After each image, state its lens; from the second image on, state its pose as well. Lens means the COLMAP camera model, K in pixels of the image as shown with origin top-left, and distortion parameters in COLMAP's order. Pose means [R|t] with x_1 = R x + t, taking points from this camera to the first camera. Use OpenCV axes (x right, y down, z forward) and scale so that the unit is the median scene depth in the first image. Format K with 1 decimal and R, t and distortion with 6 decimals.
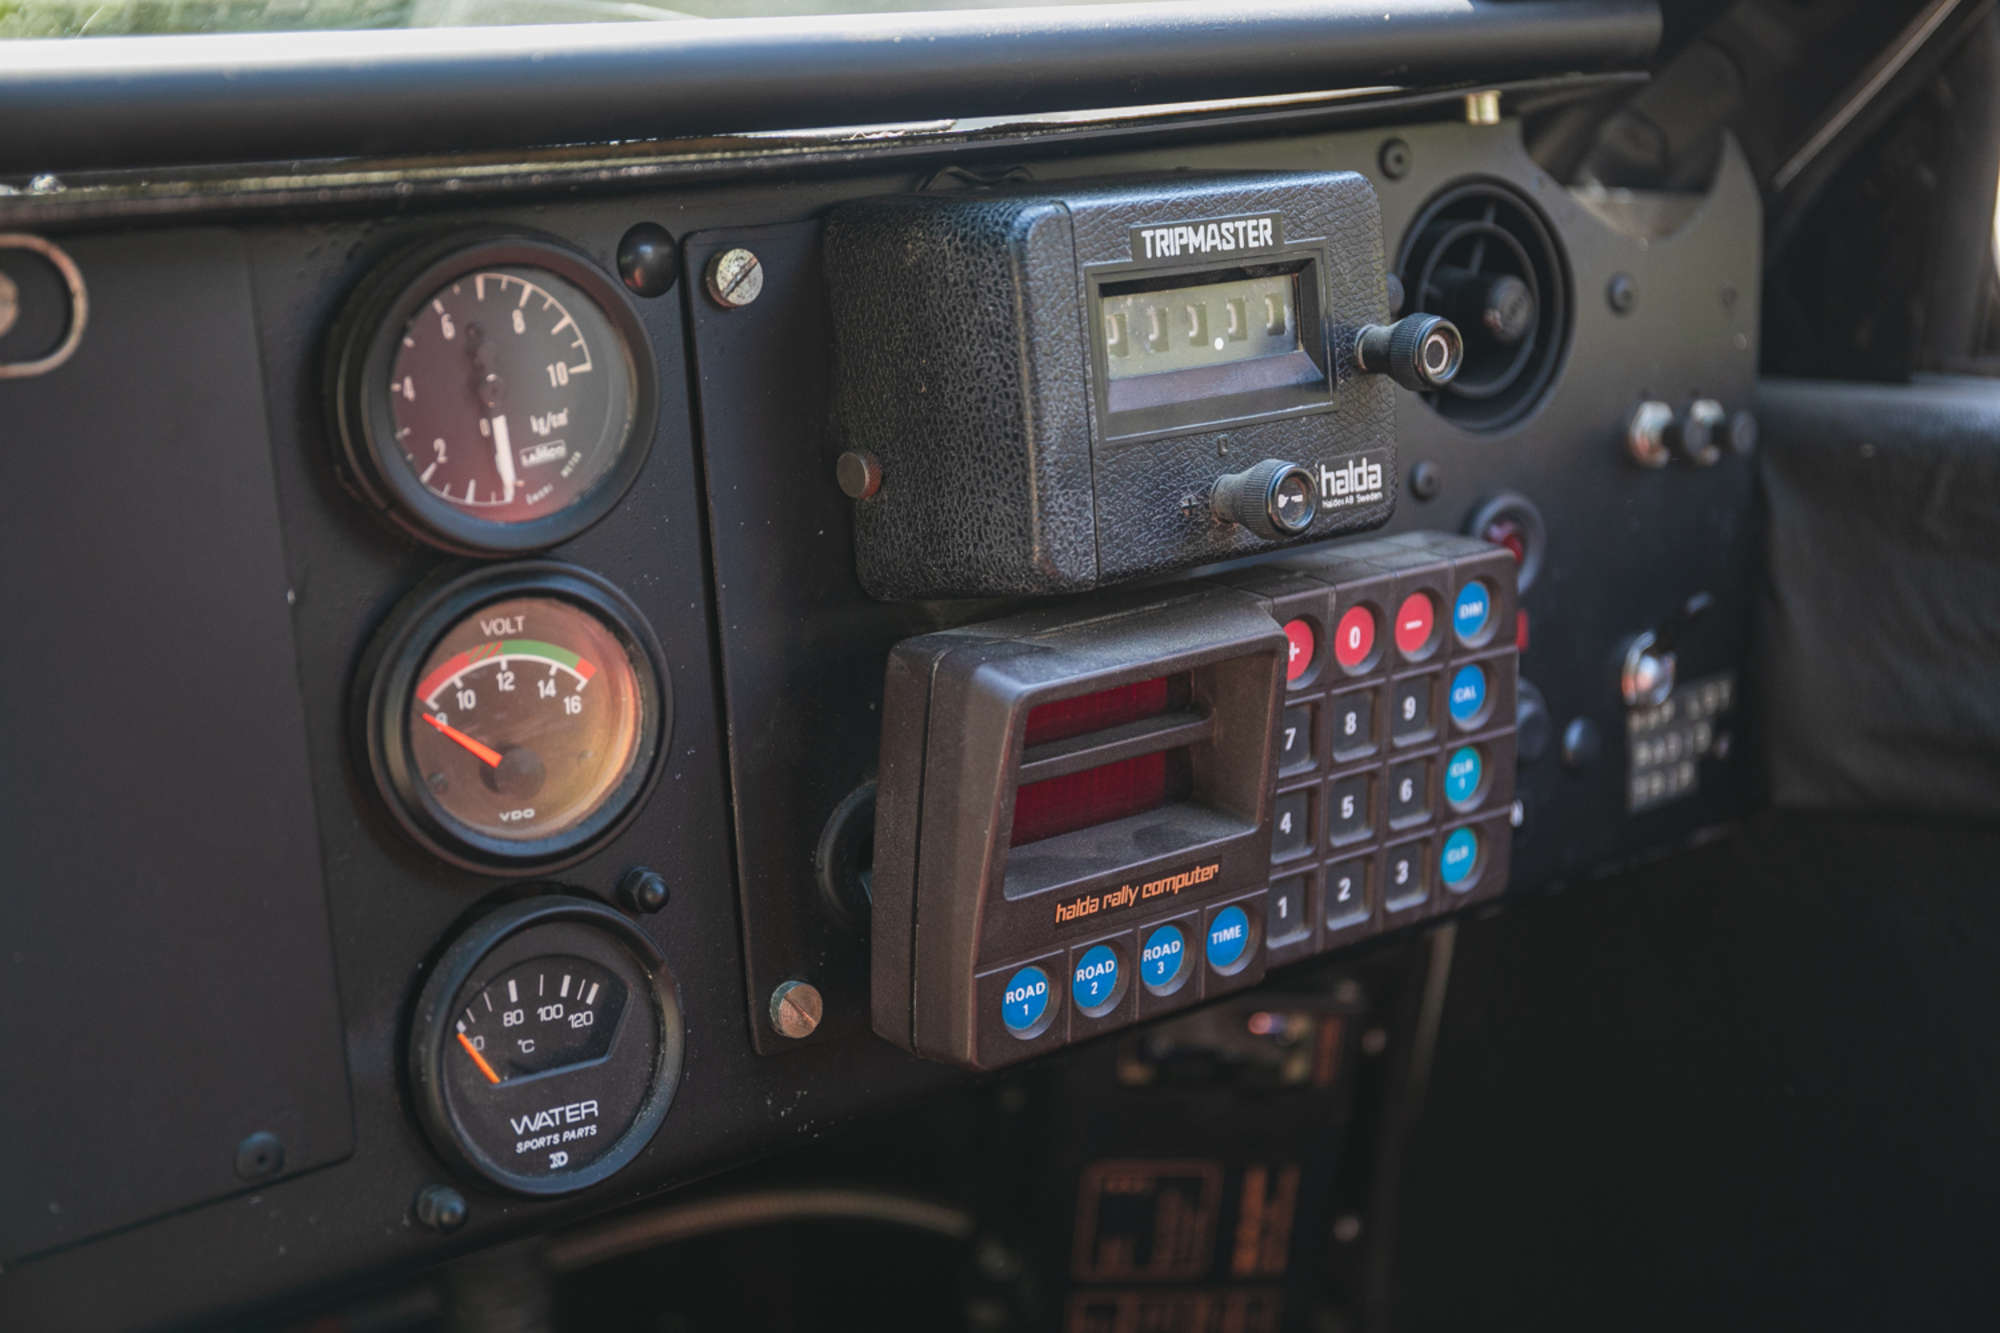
lens RADIAL K [[3592.2, 0, 1000.0], [0, 3592.2, 666.5], [0, 0, 1]] dist [0.008641, 0.009091]
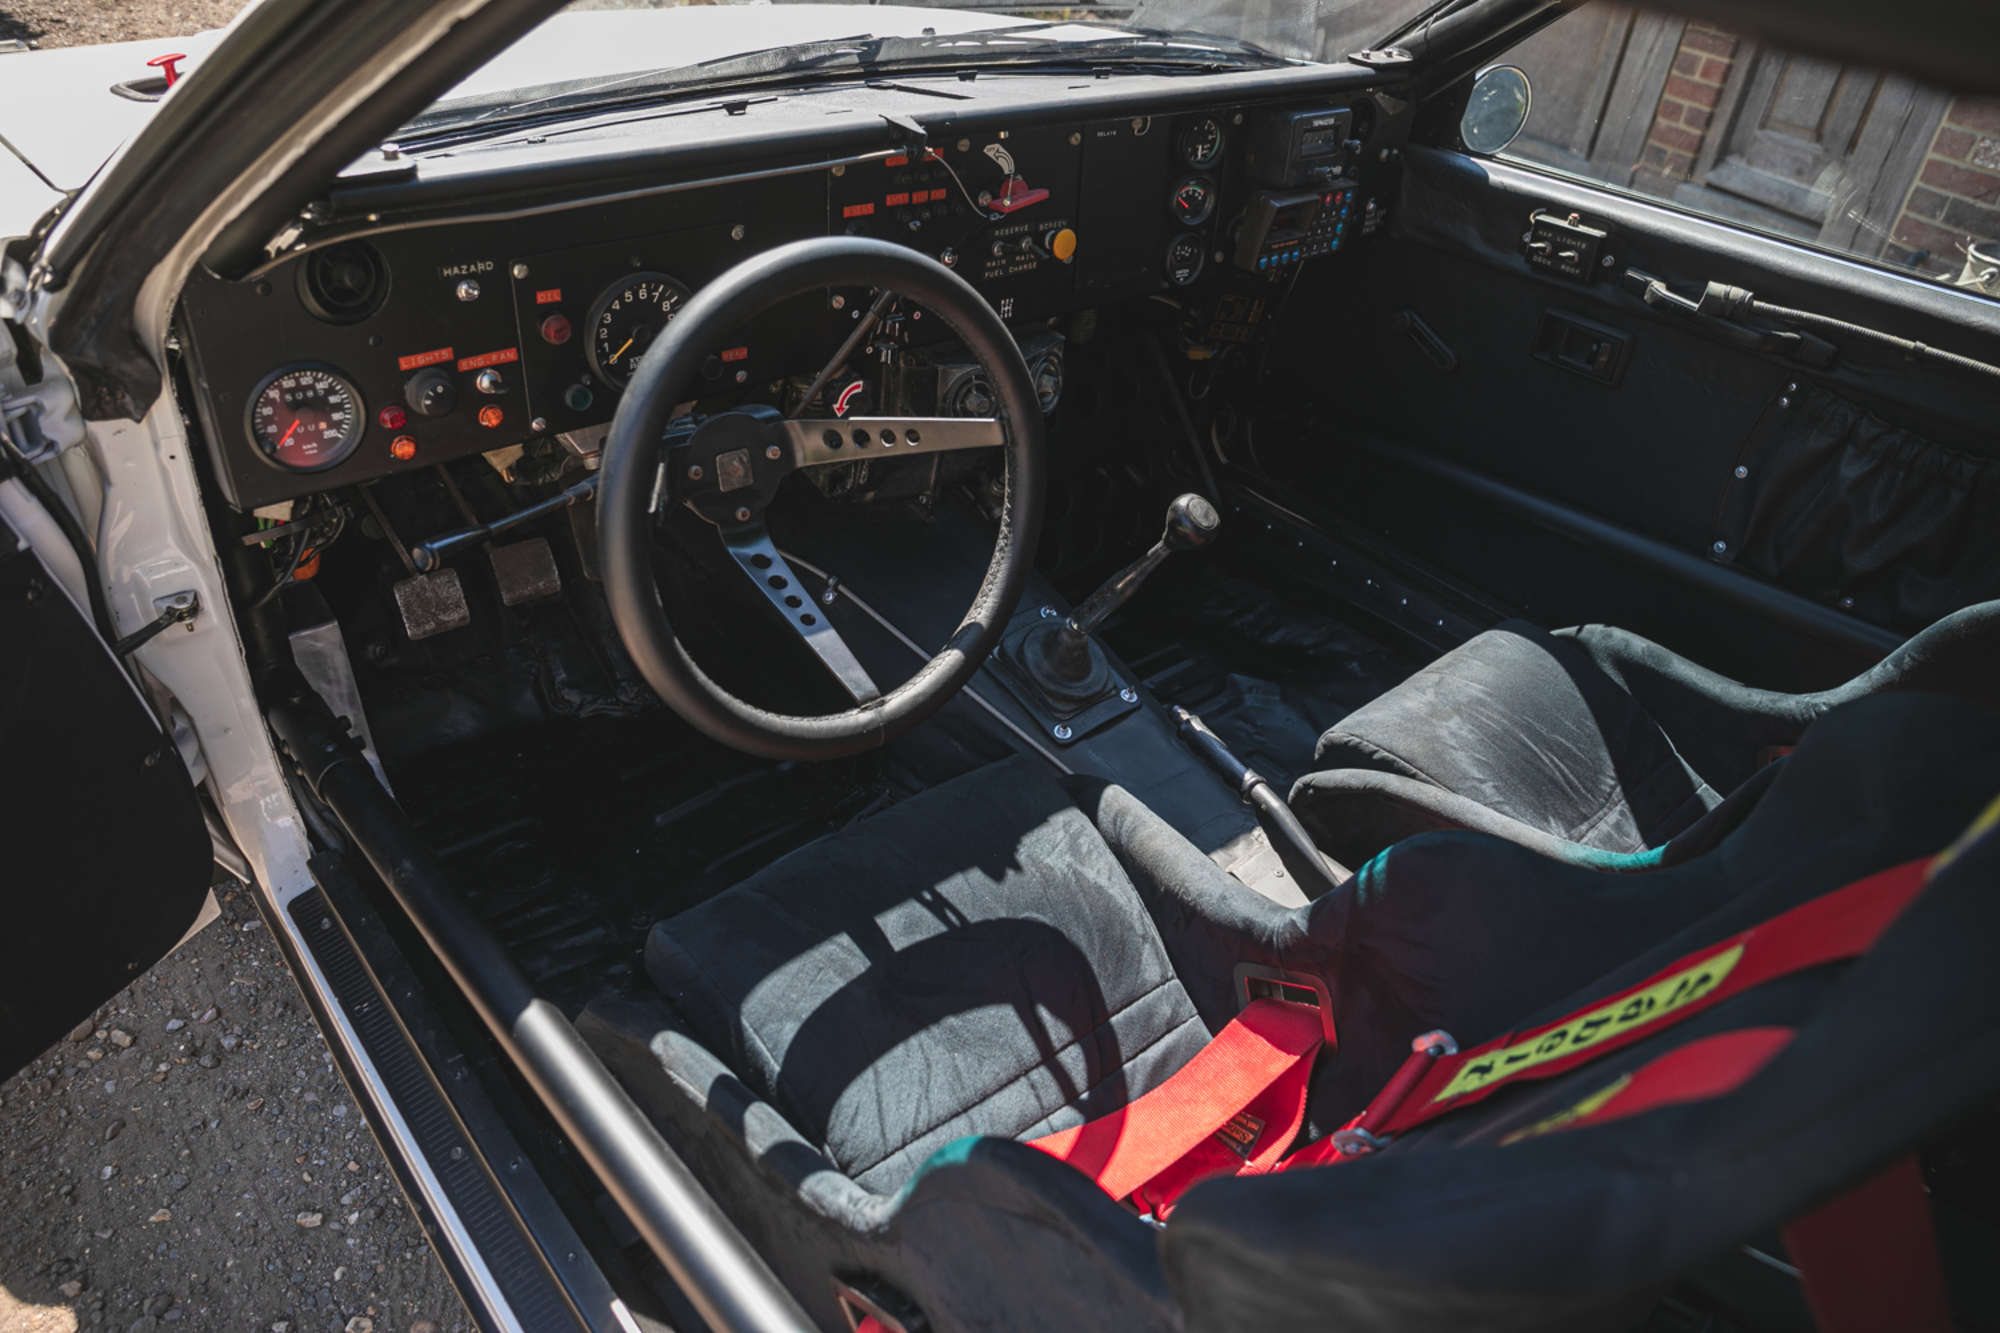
lens RADIAL K [[1377.5, 0, 1000.0], [0, 1377.5, 666.5], [0, 0, 1]] dist [-0.115211, 0.002196]
pose [[0.992410, 0.114890, 0.043855, -0.384678], [-0.122879, 0.912294, 0.390666, -0.095967], [0.004875, -0.393089, 0.919487, -1.067287]]
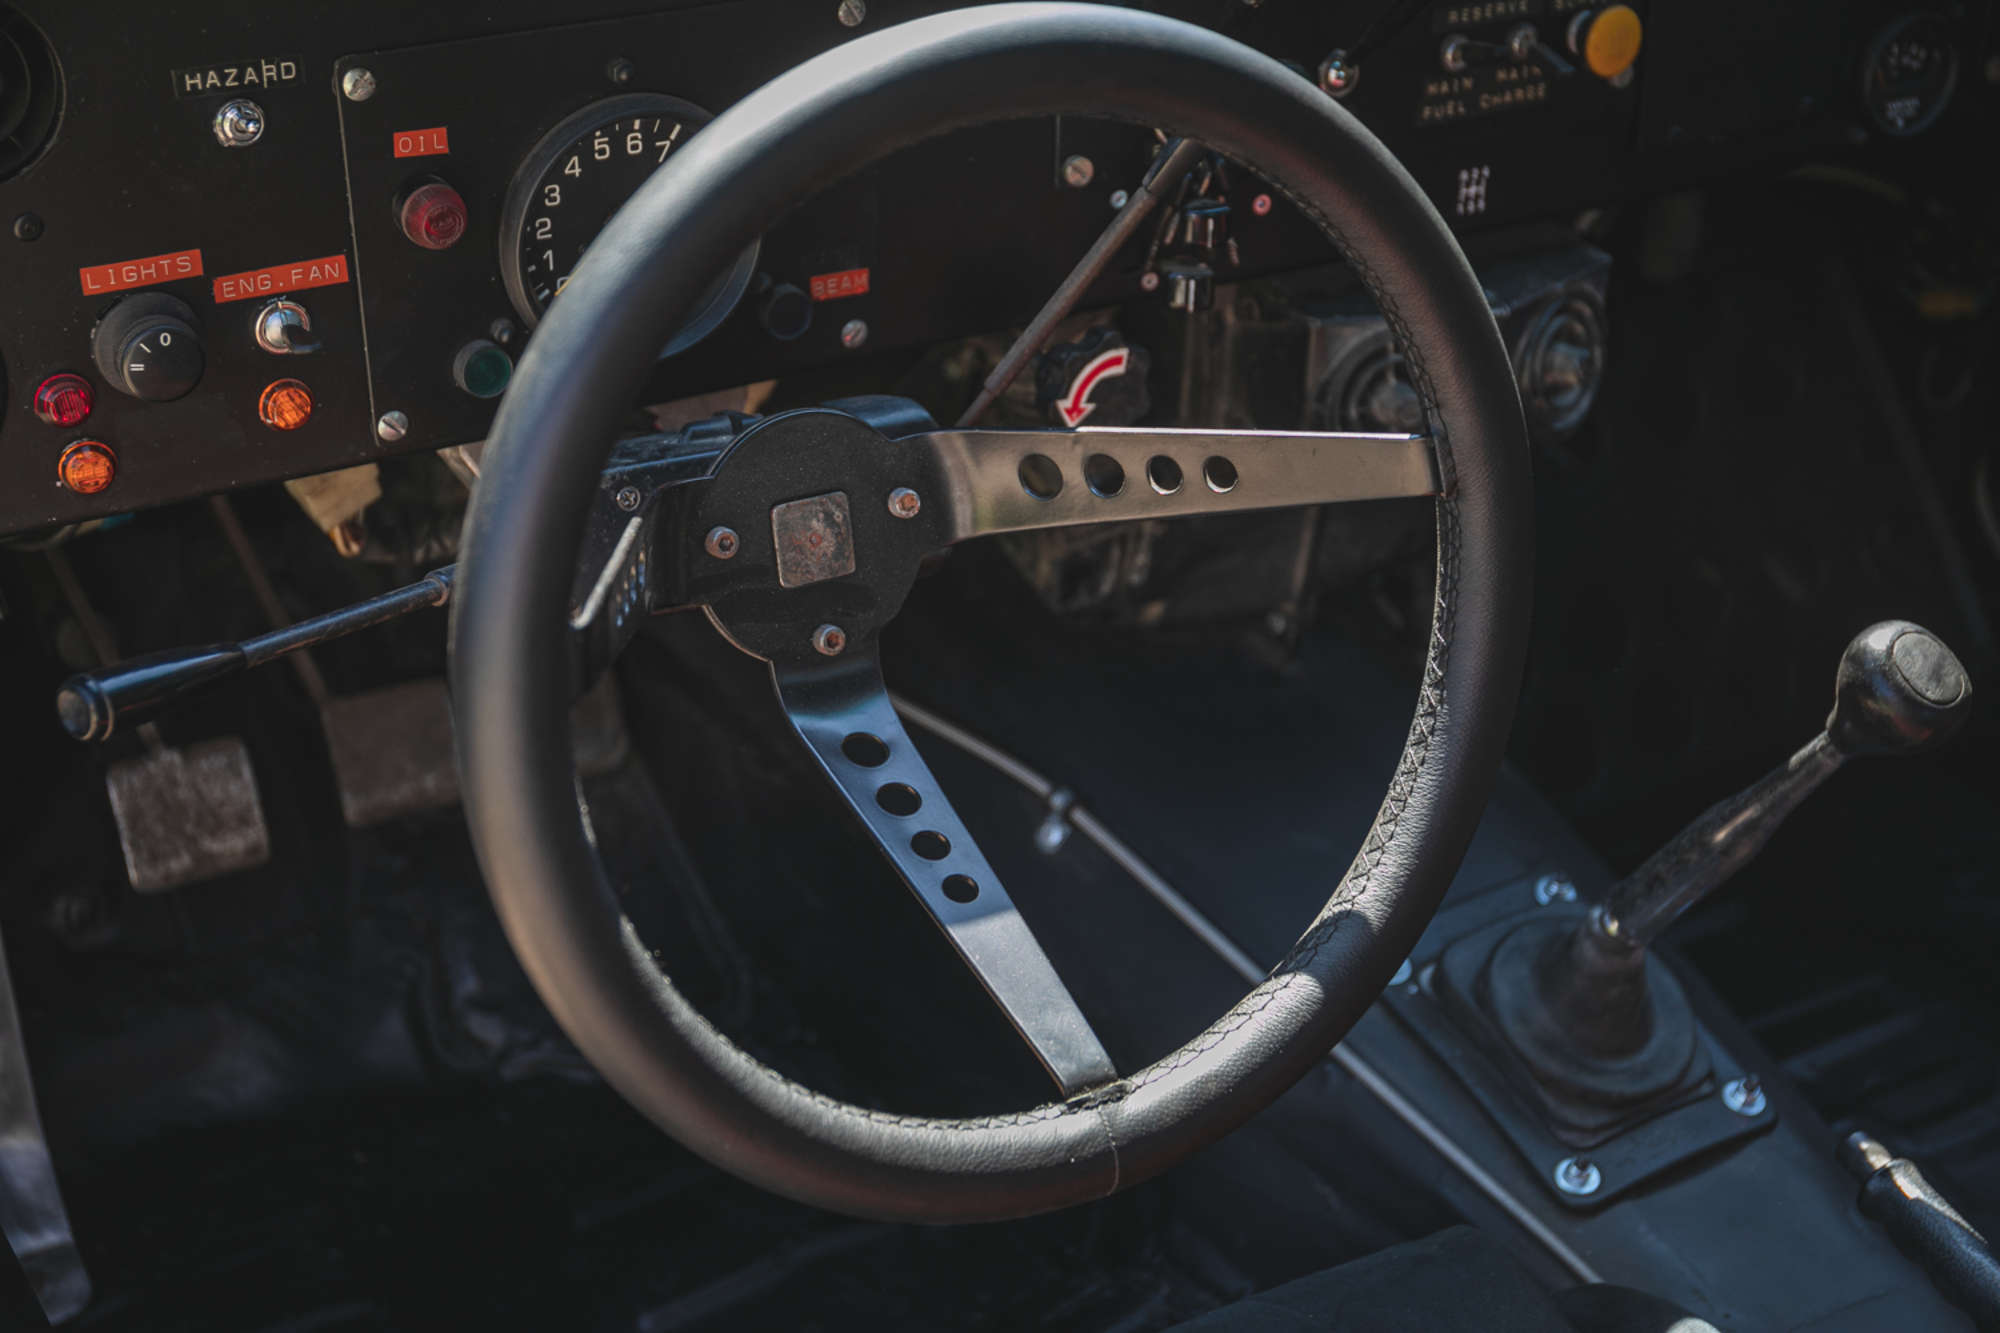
lens RADIAL K [[2889.2, 0, 1000.0], [0, 2889.2, 666.5], [0, 0, 1]] dist [0.018906, 0.079066]
pose [[0.978285, 0.146332, -0.146781, -0.328734], [-0.095037, 0.946058, 0.309747, -0.051411], [0.184189, -0.289071, 0.939421, -0.908674]]
